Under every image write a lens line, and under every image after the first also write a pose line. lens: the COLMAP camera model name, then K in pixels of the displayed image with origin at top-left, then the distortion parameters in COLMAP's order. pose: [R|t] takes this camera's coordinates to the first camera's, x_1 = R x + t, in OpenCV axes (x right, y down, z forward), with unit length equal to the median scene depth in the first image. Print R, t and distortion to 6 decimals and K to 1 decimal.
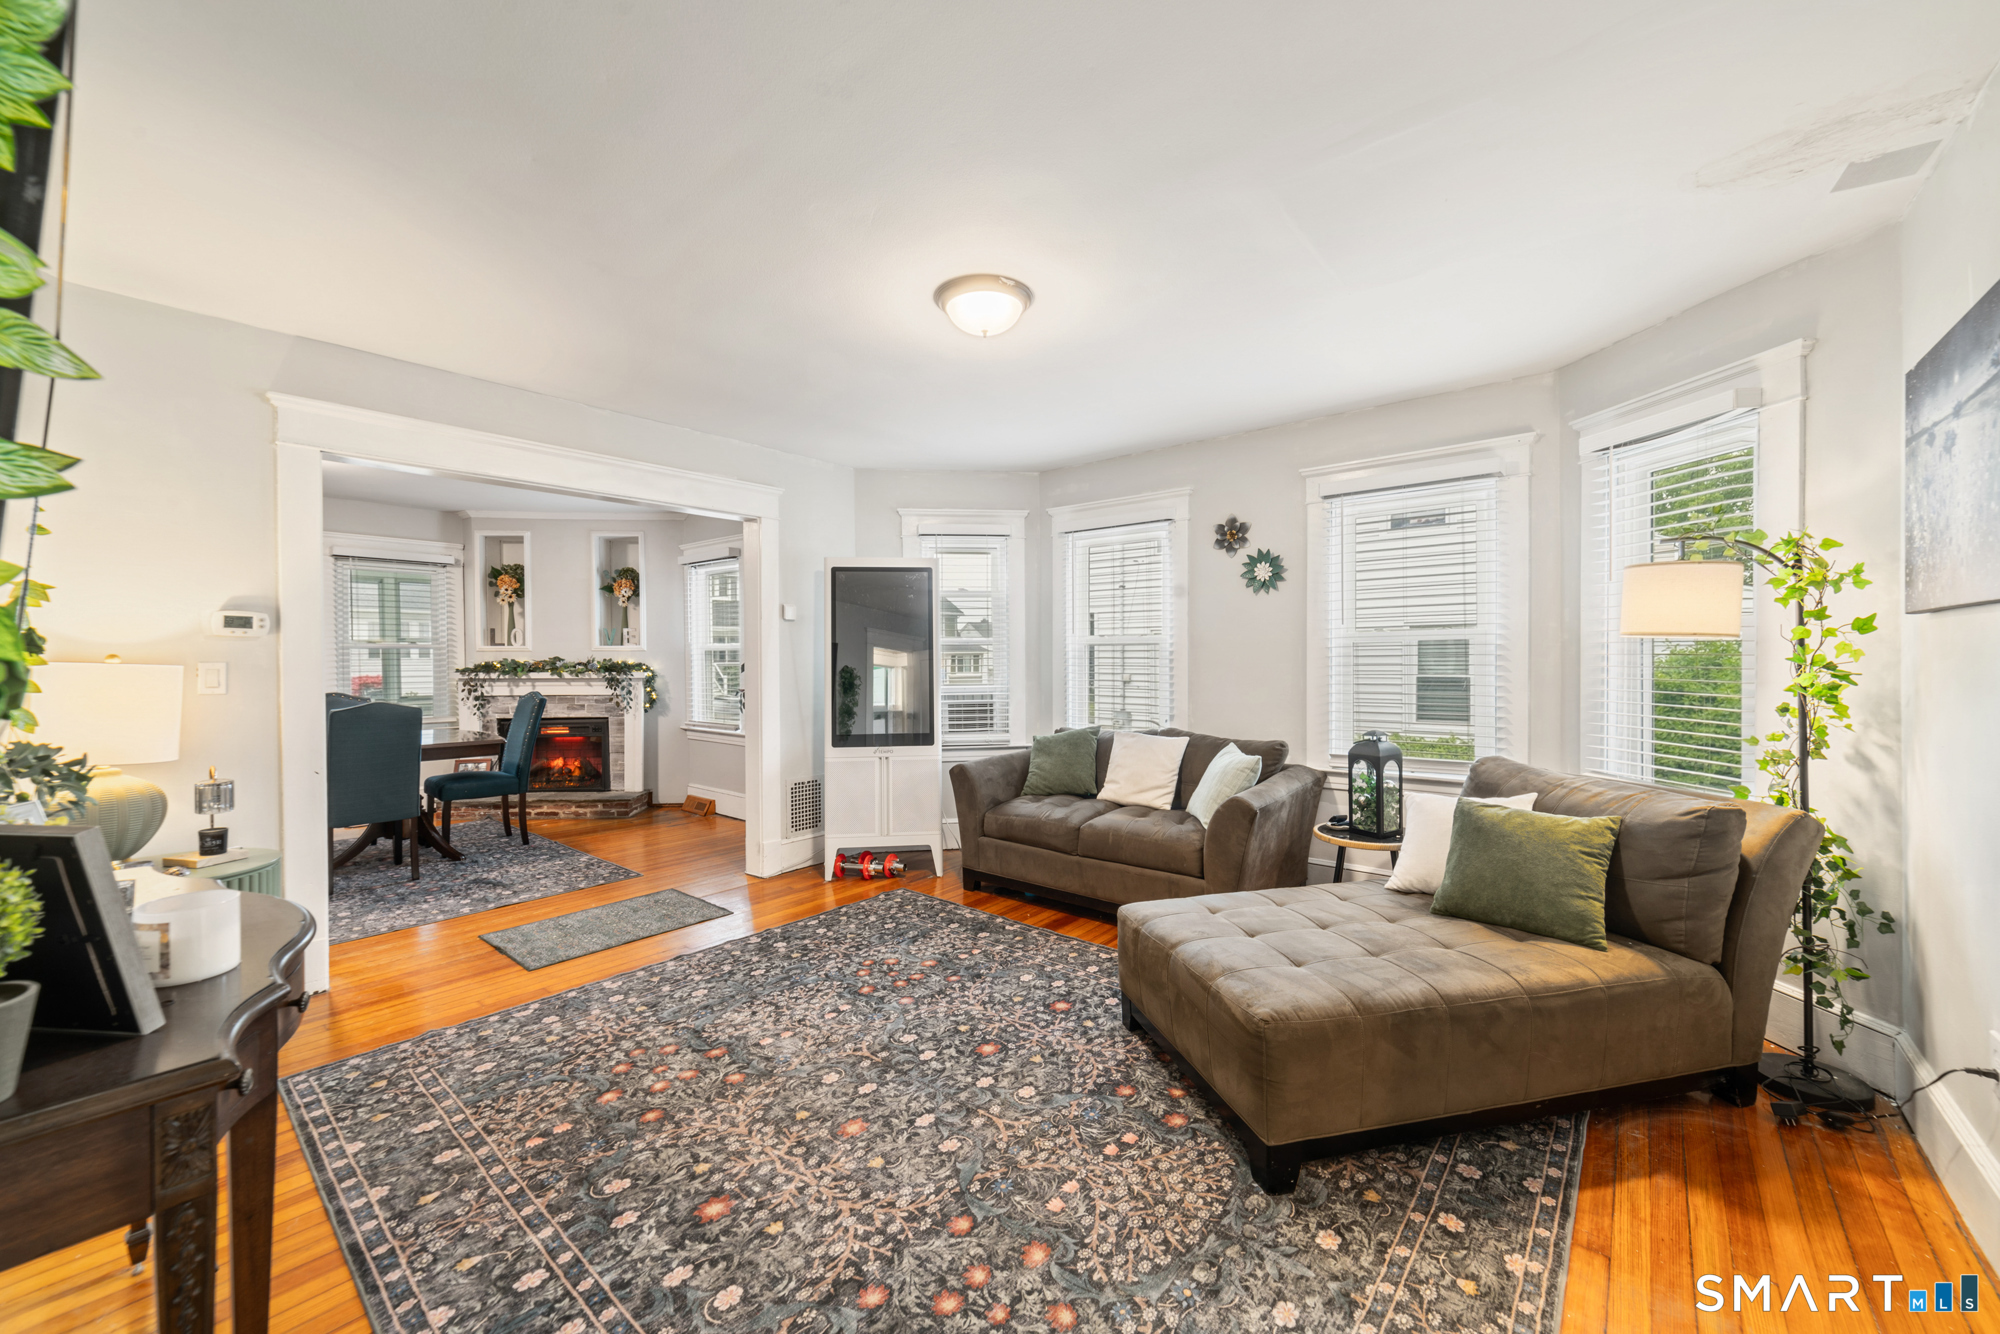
lens RADIAL K [[764.3, 0, 995.7], [0, 764.3, 665.3], [0, 0, 1]] dist [-0.002222, 0.000110]
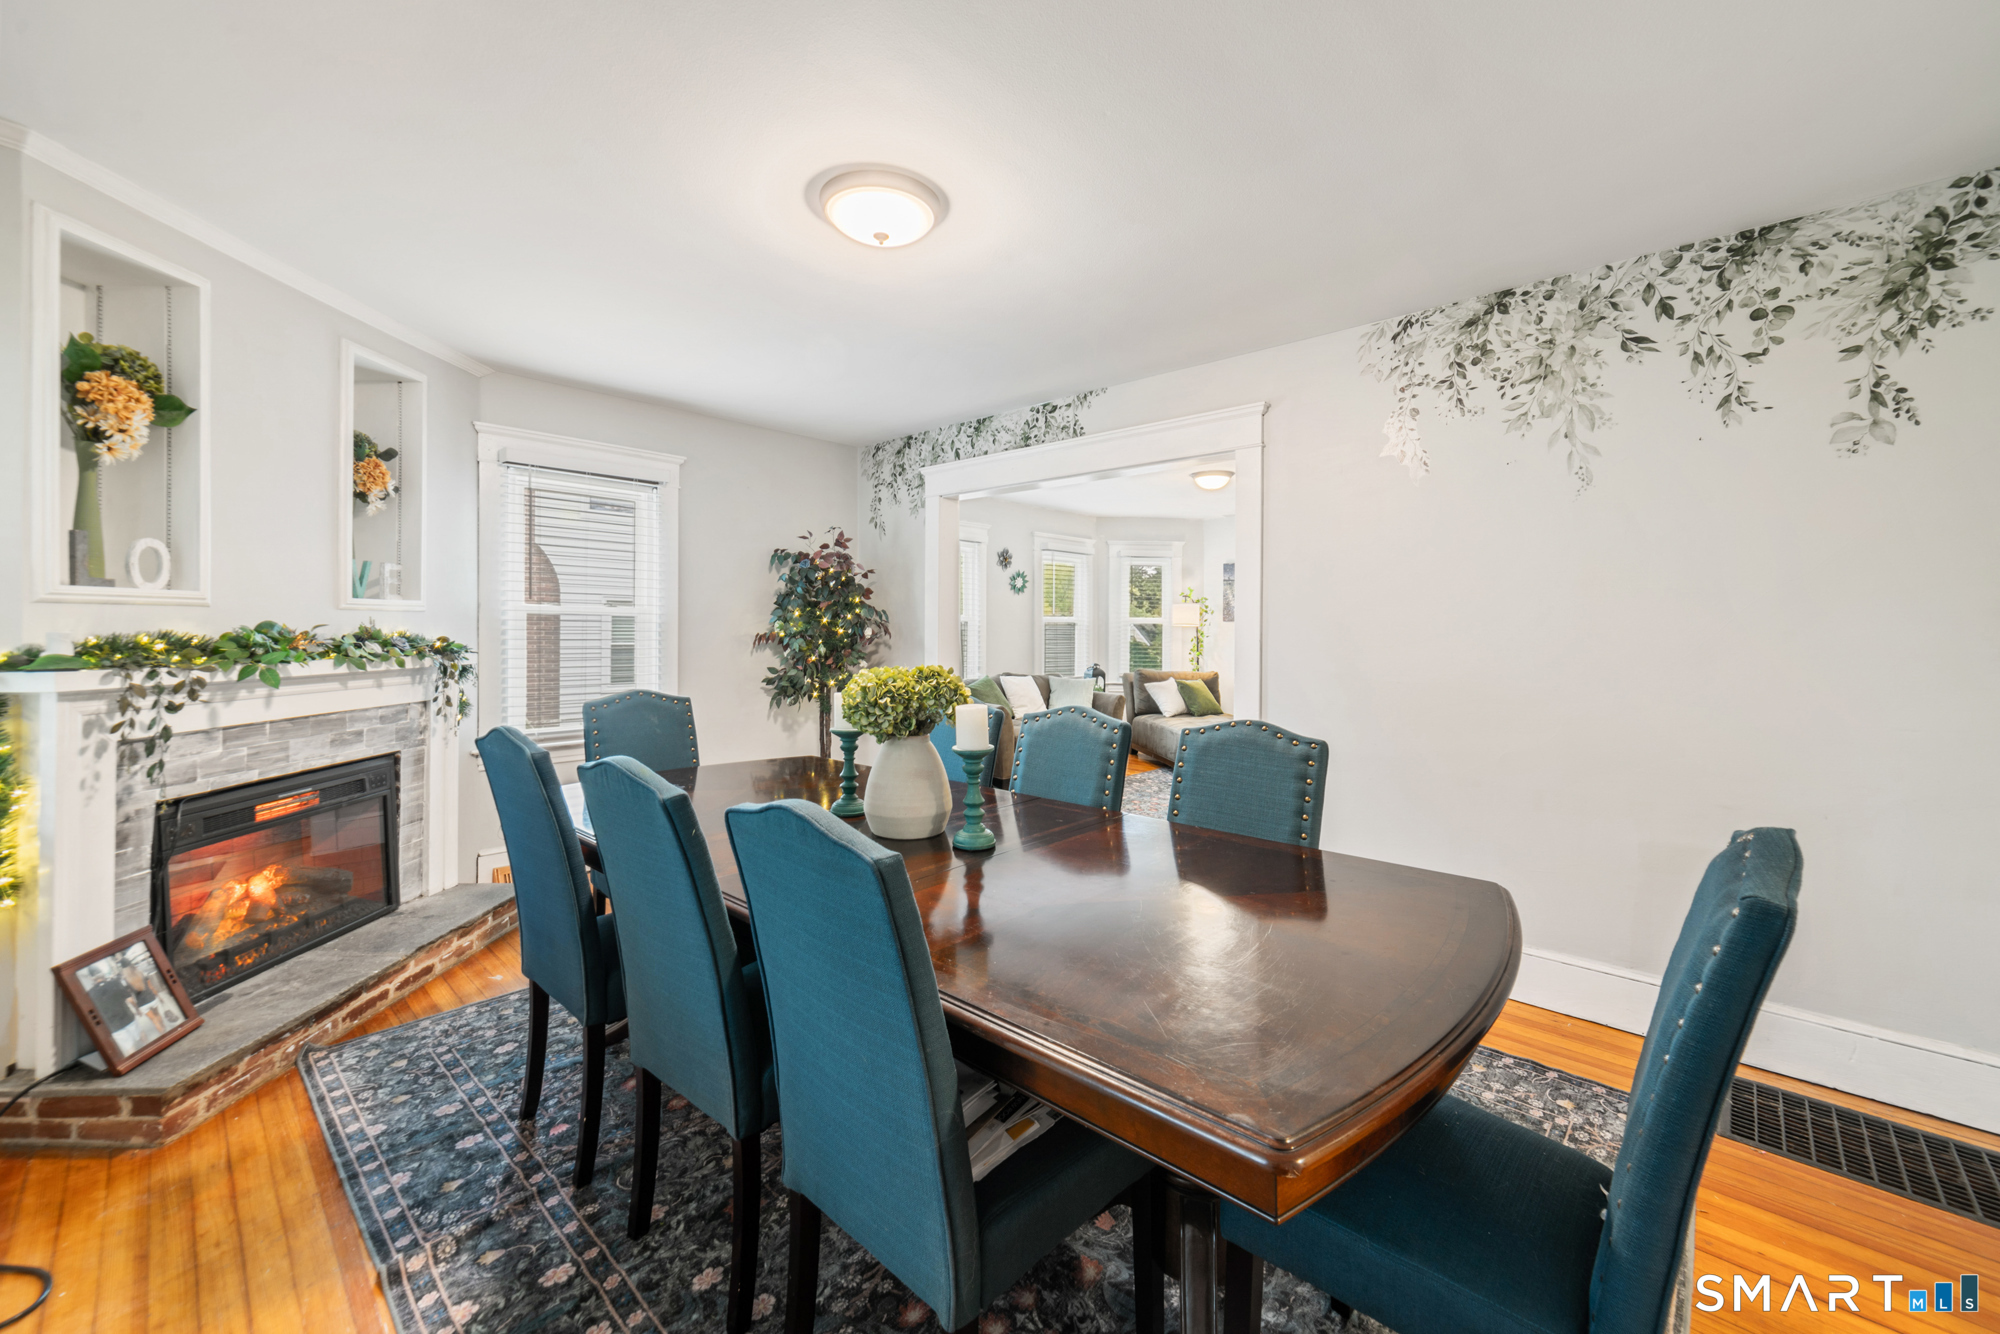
lens RADIAL K [[787.4, 0, 1007.2], [0, 787.4, 637.7], [0, 0, 1]] dist [-0.000536, 0.000300]
pose [[0.053542, -0.007738, 0.998536, -0.984325], [0.002923, 0.999967, 0.007593, -0.004695], [-0.998561, 0.002512, 0.053563, 0.608183]]
